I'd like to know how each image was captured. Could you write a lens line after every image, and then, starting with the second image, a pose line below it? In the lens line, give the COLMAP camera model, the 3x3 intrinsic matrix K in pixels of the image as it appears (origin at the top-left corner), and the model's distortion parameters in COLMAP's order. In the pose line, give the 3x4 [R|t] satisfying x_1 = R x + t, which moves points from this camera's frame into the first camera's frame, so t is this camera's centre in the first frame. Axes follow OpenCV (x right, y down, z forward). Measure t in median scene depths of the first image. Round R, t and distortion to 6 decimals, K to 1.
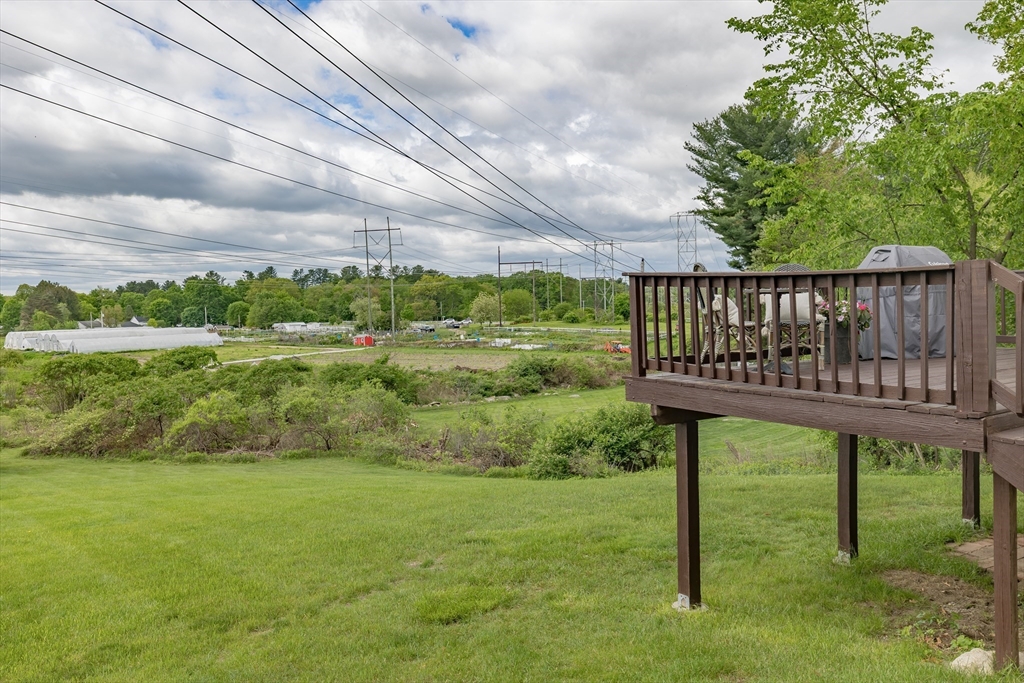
lens RADIAL K [[824.5, 0, 515.6], [0, 824.5, 320.9], [0, 0, 1]] dist [-0.010365, 0.018604]
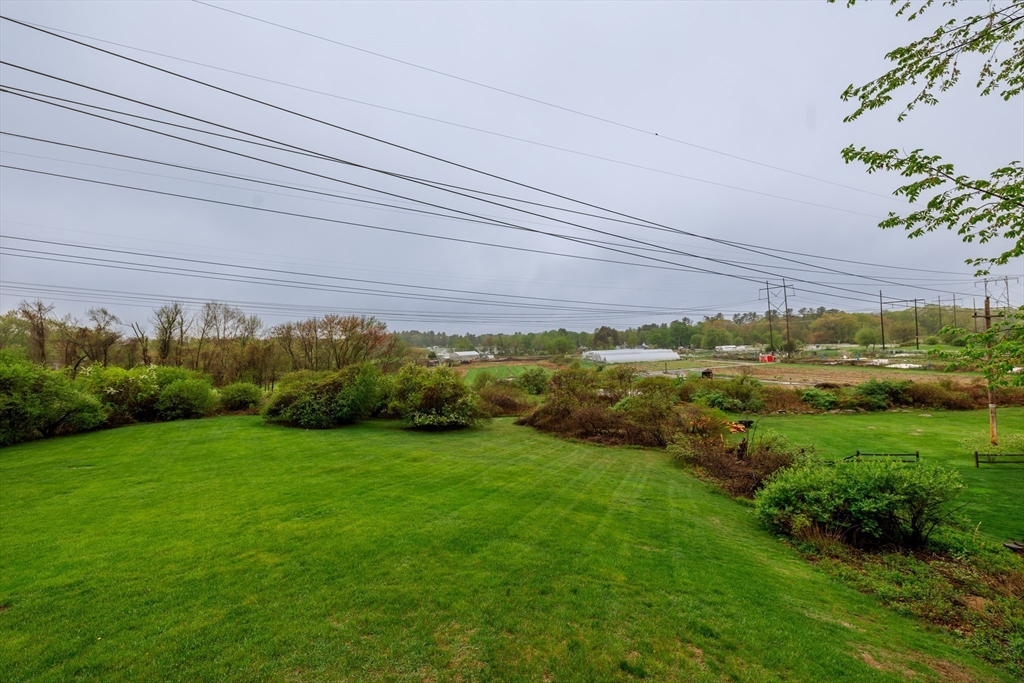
lens RADIAL K [[435.0, 0, 502.1], [0, 435.0, 343.1], [0, 0, 1]] dist [-0.001303, 0.001425]
pose [[0.720000, -0.012939, -0.693853, 0.072951], [0.012017, 0.999909, -0.006176, -0.017032], [0.693870, -0.003891, 0.720090, 0.140428]]
